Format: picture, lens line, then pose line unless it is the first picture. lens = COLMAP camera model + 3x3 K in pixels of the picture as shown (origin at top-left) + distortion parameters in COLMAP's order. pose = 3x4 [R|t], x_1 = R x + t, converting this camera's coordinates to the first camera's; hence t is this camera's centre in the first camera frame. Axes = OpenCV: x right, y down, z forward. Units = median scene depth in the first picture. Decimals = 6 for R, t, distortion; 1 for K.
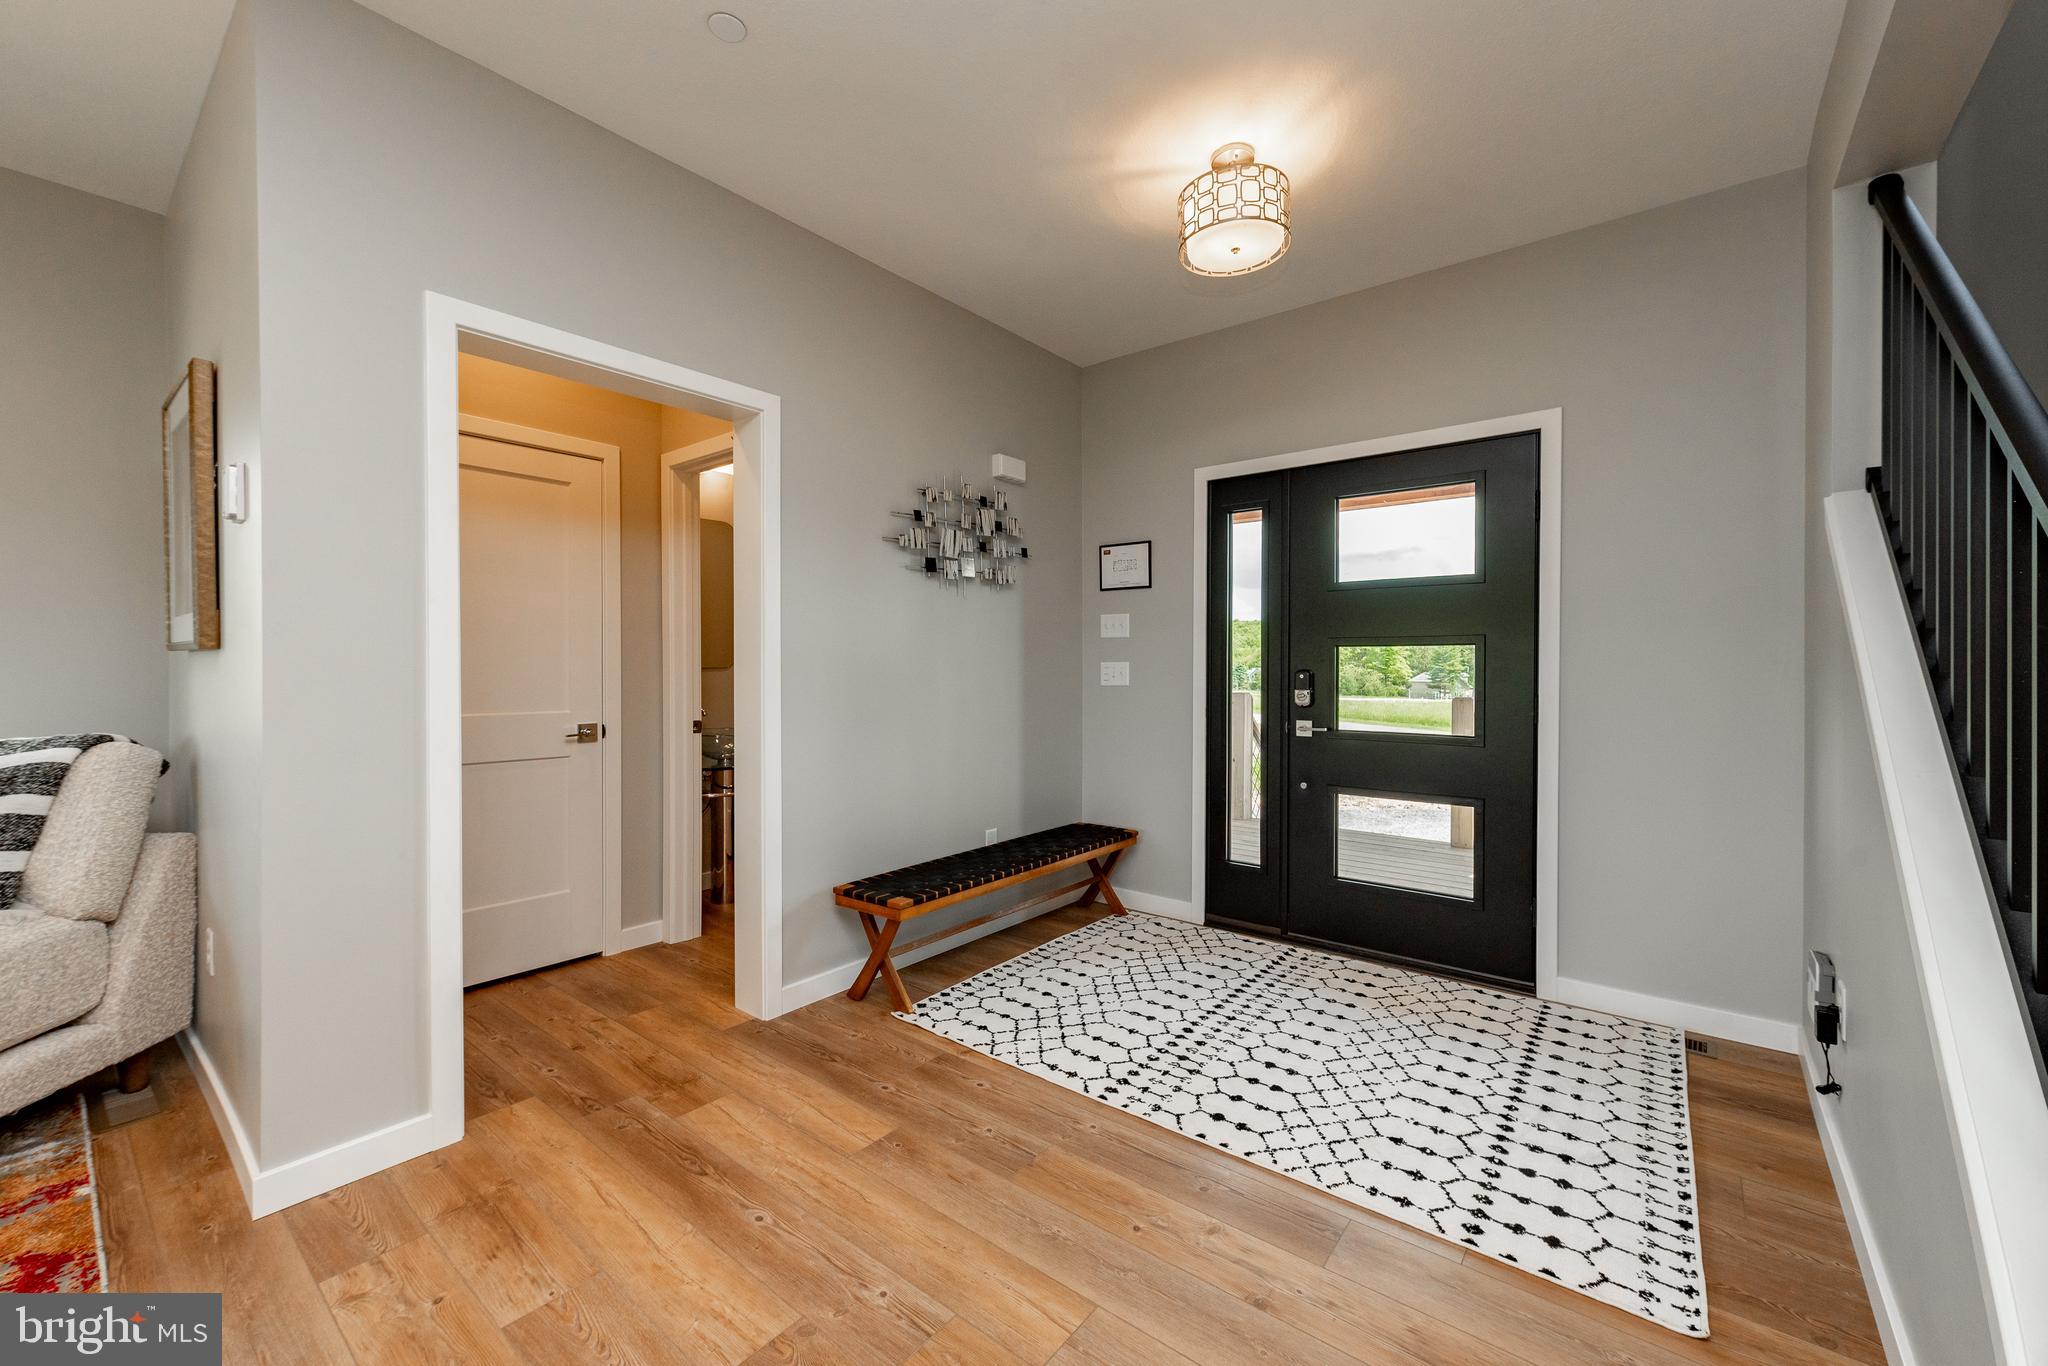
lens RADIAL K [[805.8, 0, 1033.7], [0, 805.8, 670.1], [0, 0, 1]] dist [0.002114, -0.000399]
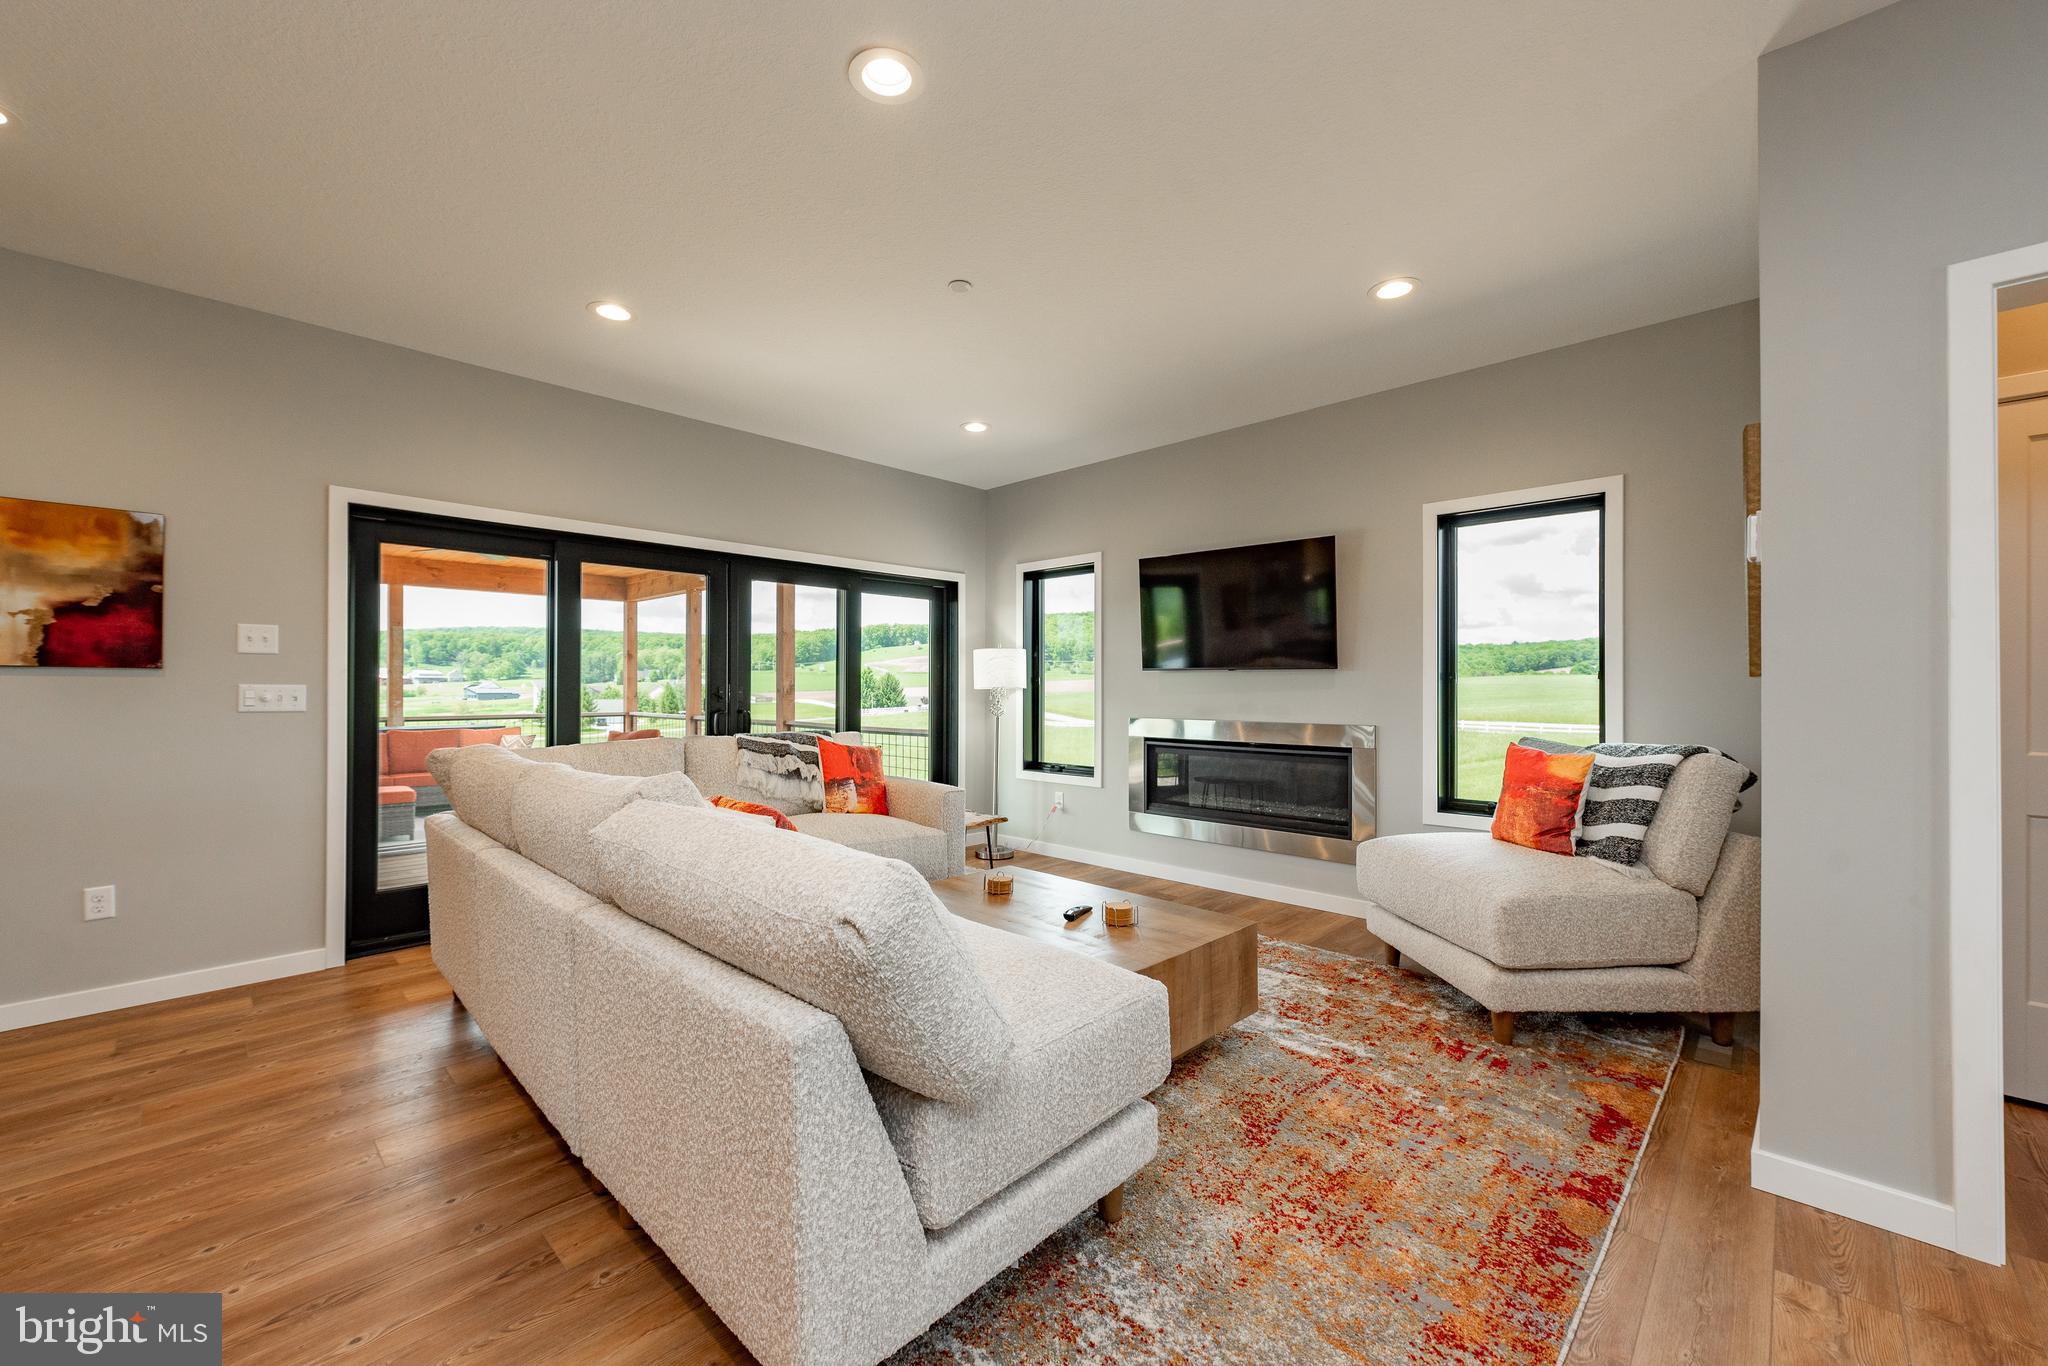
lens RADIAL K [[799.1, 0, 1003.7], [0, 799.1, 687.9], [0, 0, 1]] dist [0.001866, 0.000074]
pose [[-0.107563, -0.000607, -0.994198, 0.200652], [-0.004152, 0.999991, -0.000162, -0.006476], [0.994190, 0.004111, -0.107564, 0.064692]]
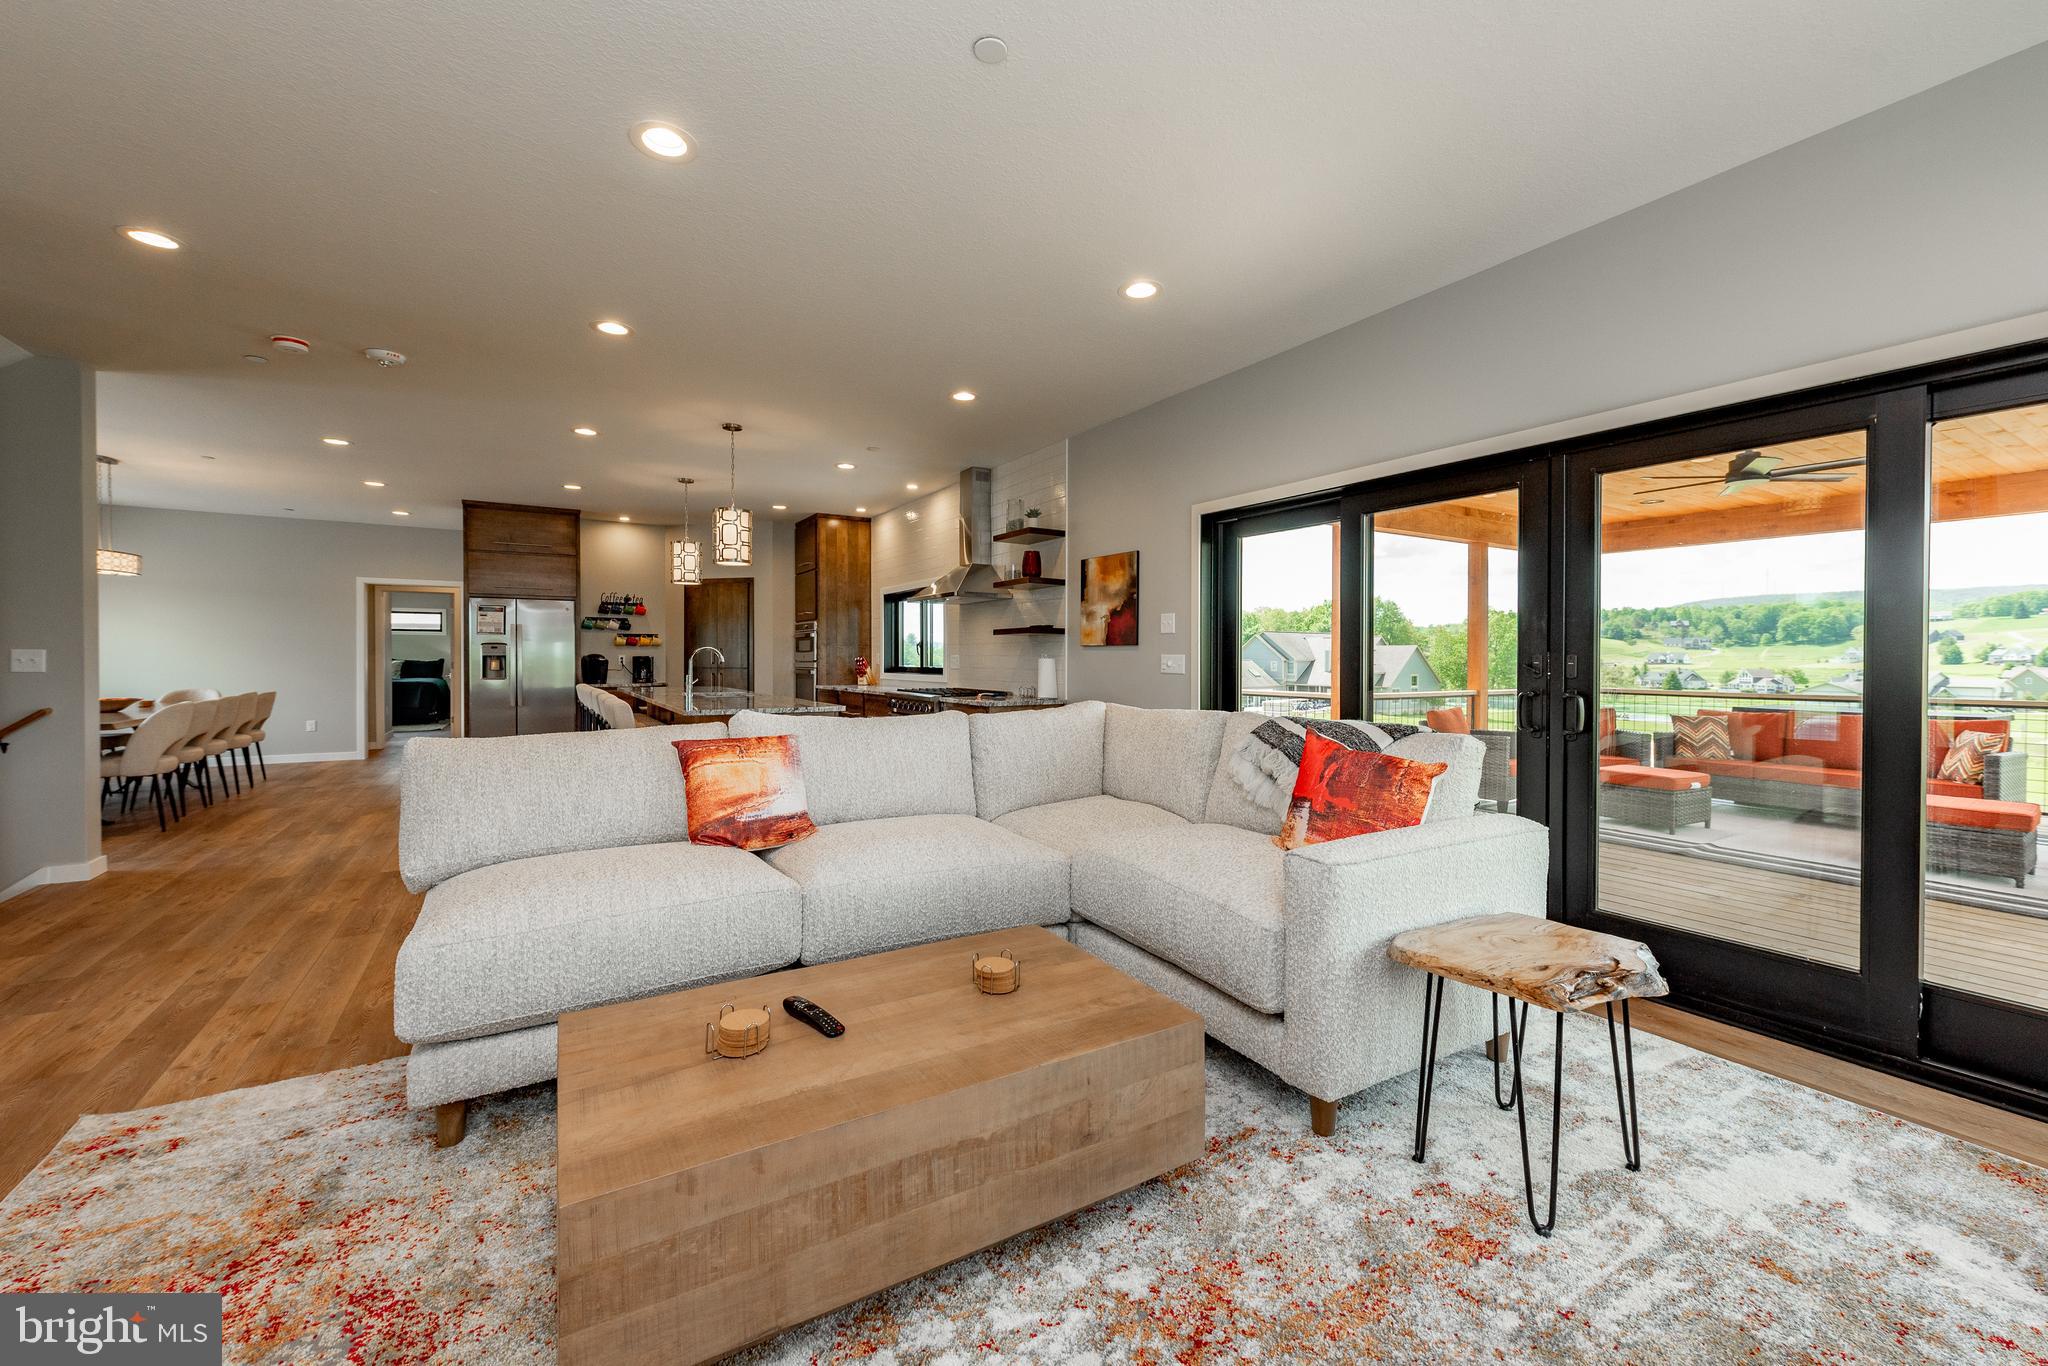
lens RADIAL K [[805.8, 0, 1033.7], [0, 805.8, 670.1], [0, 0, 1]] dist [0.002114, -0.000399]
pose [[-0.943128, -0.006909, 0.332359, -1.532241], [-0.001691, 0.999871, 0.015986, -0.000219], [-0.332427, 0.014514, -0.943017, 0.707107]]
